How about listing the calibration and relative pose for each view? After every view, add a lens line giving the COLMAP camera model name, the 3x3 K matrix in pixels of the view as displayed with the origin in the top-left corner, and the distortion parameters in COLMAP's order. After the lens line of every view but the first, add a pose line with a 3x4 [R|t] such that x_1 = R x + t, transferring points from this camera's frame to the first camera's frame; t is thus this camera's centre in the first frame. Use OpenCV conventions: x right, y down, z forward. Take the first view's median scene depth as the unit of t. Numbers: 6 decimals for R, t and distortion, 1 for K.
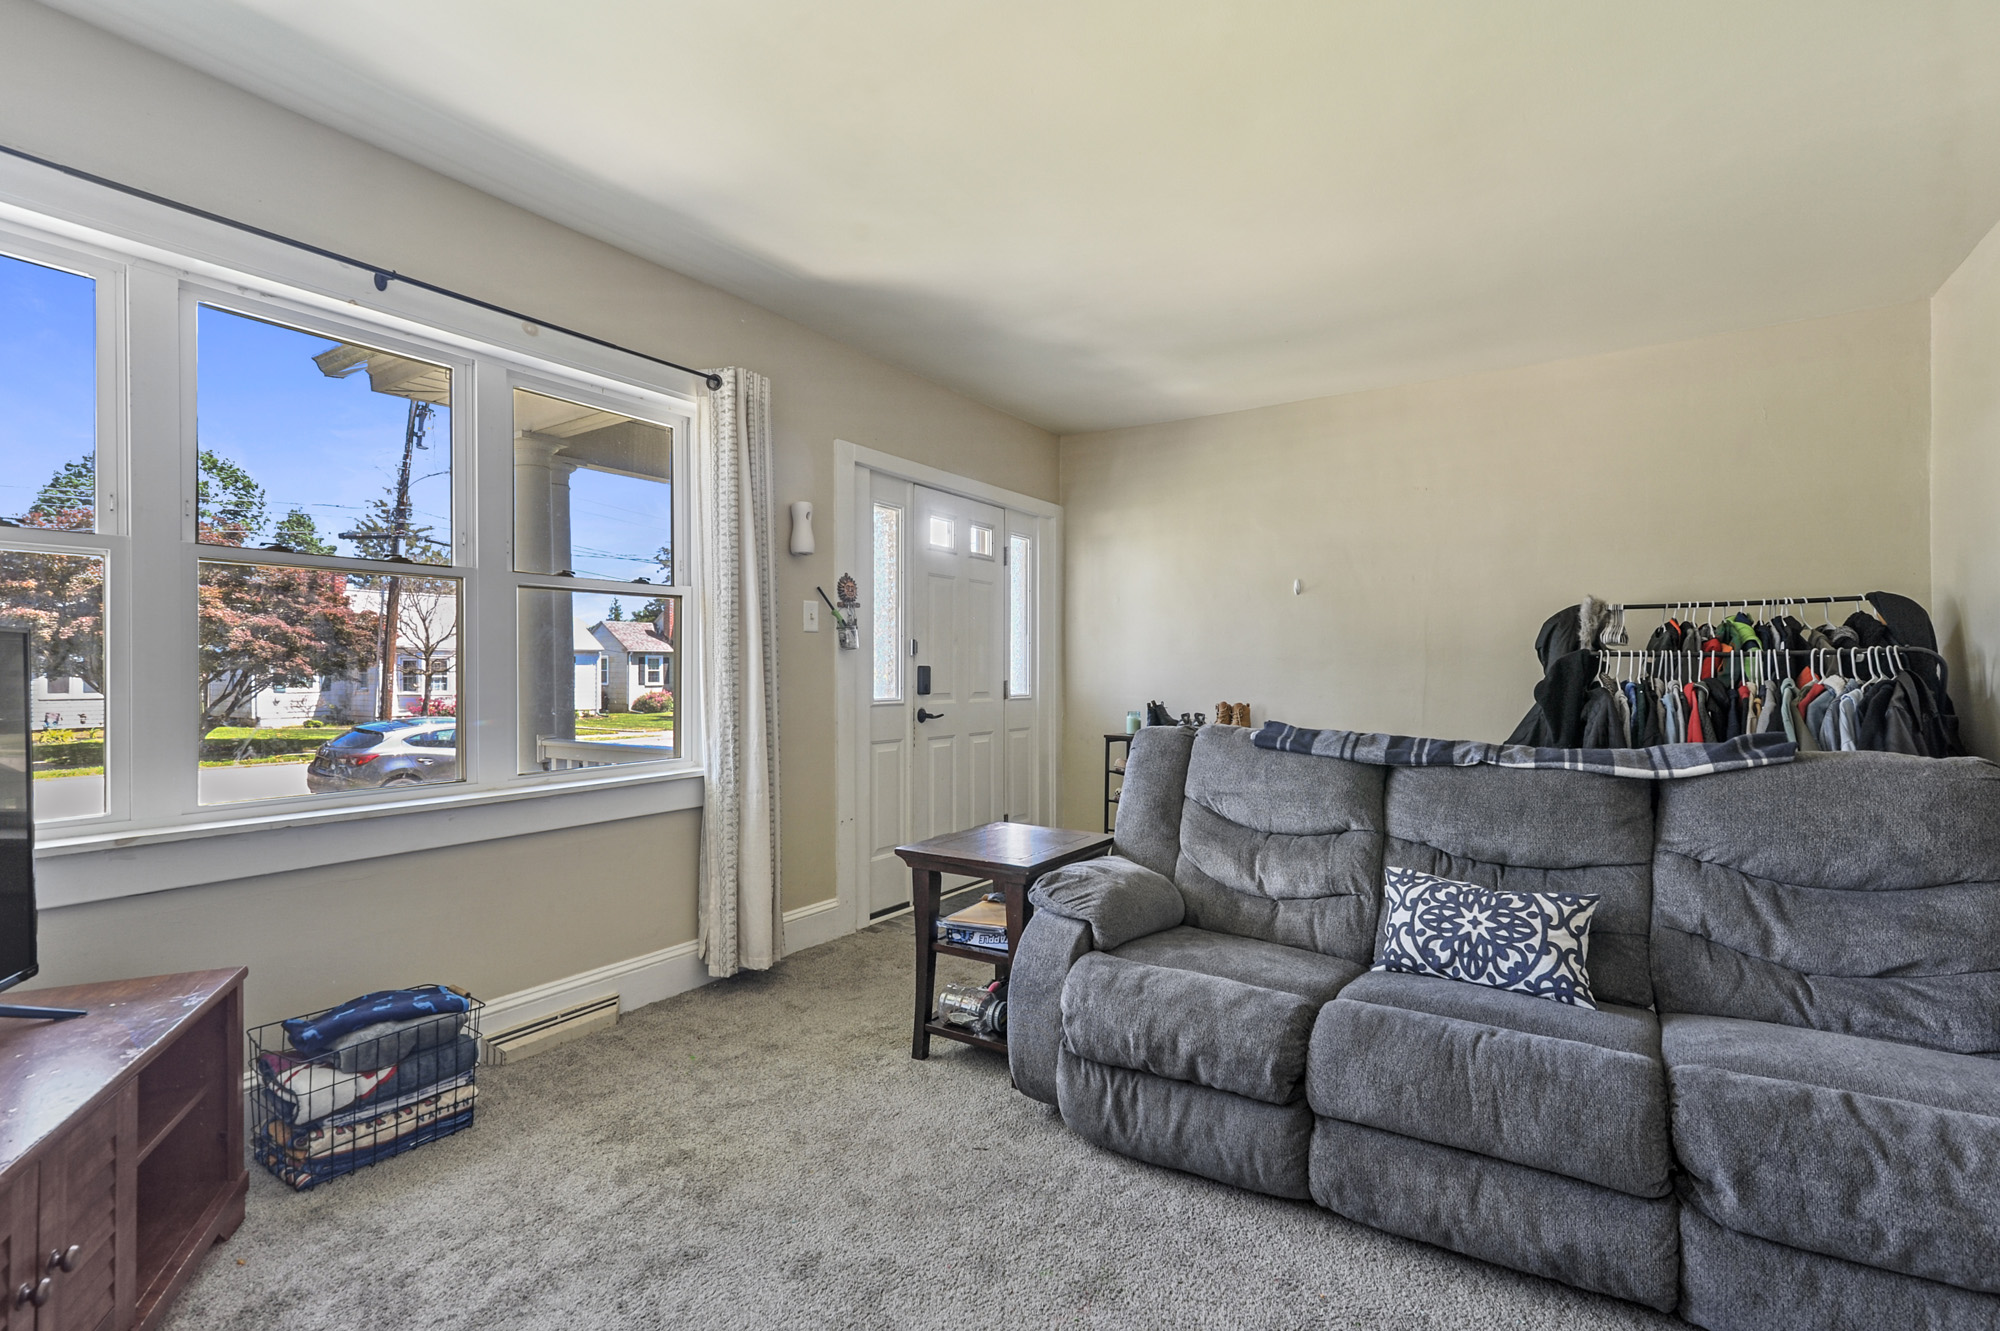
lens RADIAL K [[924.1, 0, 1000.7], [0, 924.1, 675.4], [0, 0, 1]] dist [-0.000659, 0.000174]
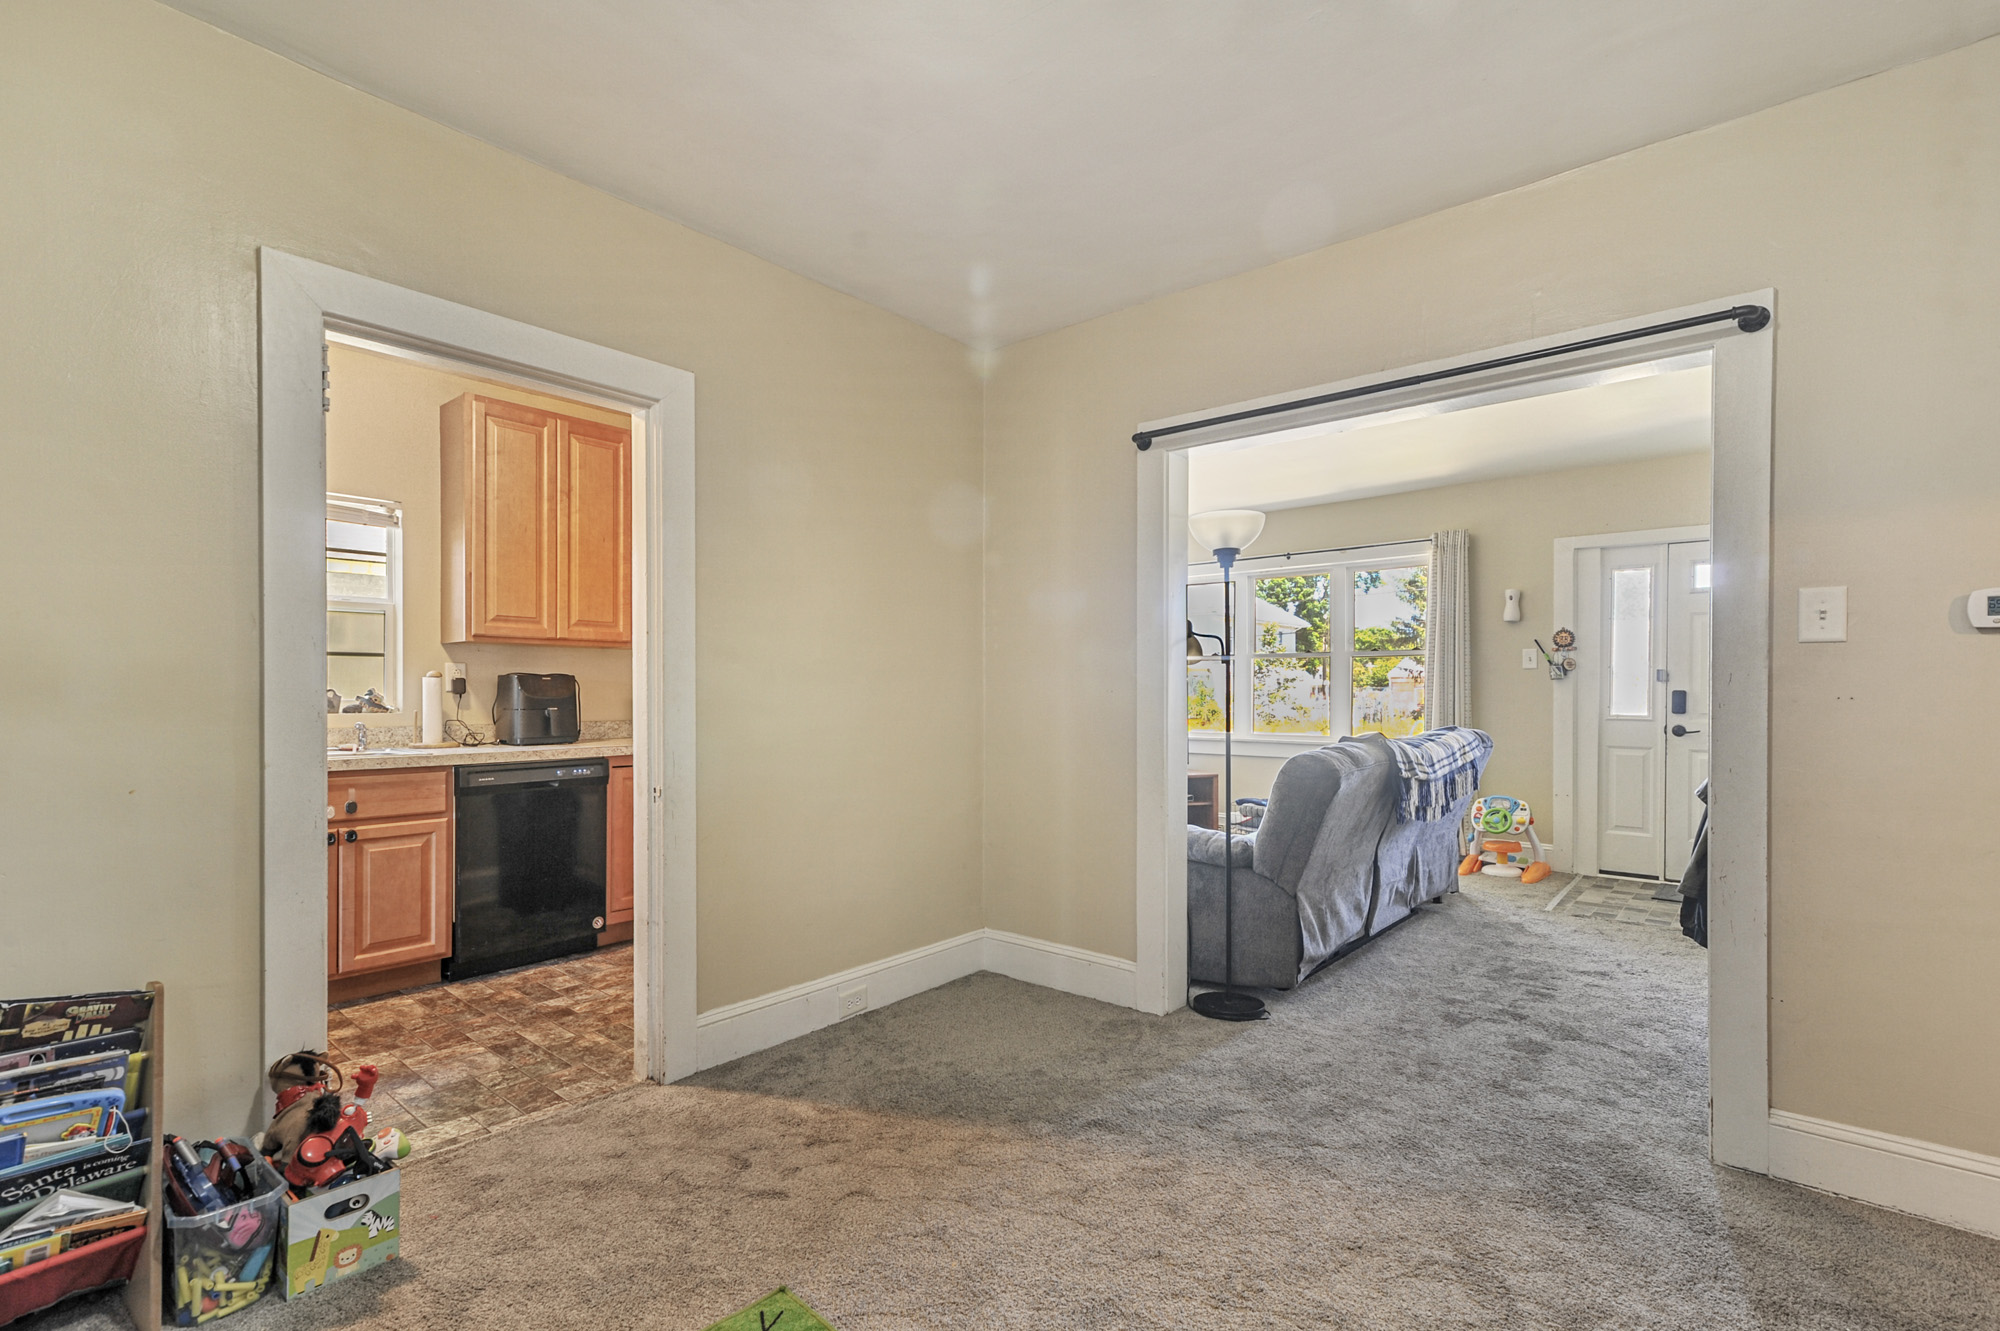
lens RADIAL K [[924.1, 0, 1000.8], [0, 924.1, 677.9], [0, 0, 1]] dist [-0.000659, 0.000174]
pose [[-0.129897, -0.000612, -0.991527, 1.297635], [0.007712, 0.999969, -0.001627, -0.032877], [0.991497, -0.007858, -0.129888, 0.279400]]
